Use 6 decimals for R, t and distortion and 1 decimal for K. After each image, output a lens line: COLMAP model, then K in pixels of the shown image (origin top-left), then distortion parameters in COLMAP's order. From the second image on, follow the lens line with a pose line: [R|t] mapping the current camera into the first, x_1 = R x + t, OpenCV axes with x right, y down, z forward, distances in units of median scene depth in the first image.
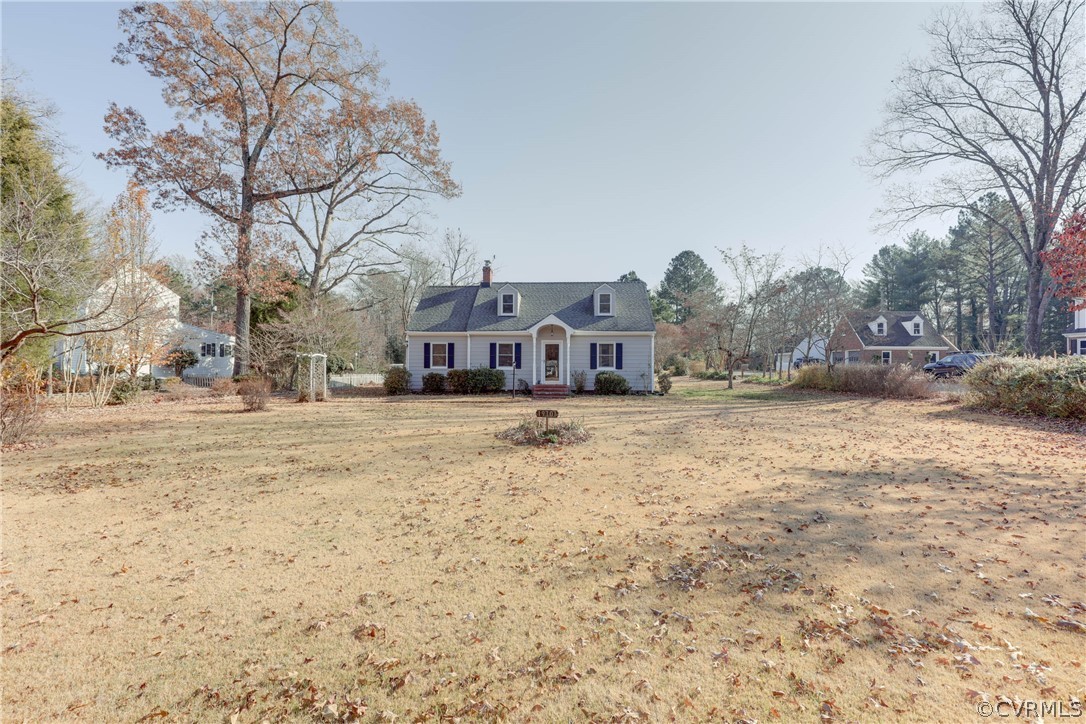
lens RADIAL K [[501.8, 0, 563.9], [0, 501.8, 364.0], [0, 0, 1]] dist [-0.004061, 0.000127]
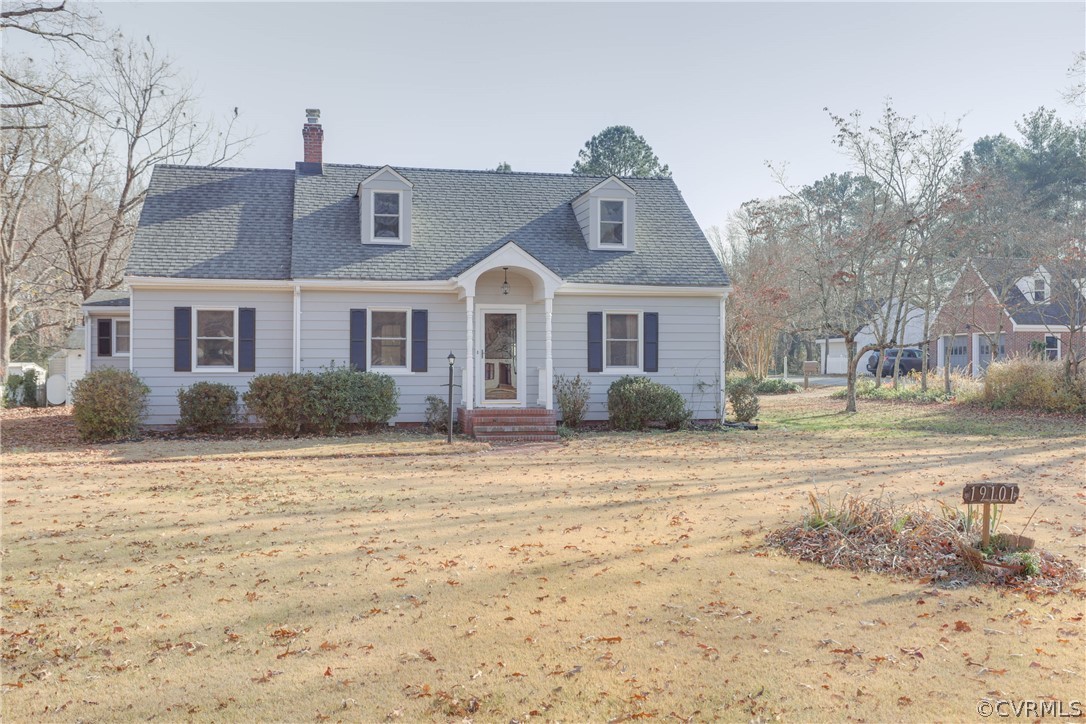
lens RADIAL K [[1031.2, 0, 543.0], [0, 1031.2, 362.0], [0, 0, 1]] dist [0.038317, -0.020204]
pose [[0.966715, -0.002812, 0.255841, -0.211402], [0.002889, 0.999996, 0.000072, 0.001671], [-0.255840, 0.000669, 0.966719, 0.144952]]
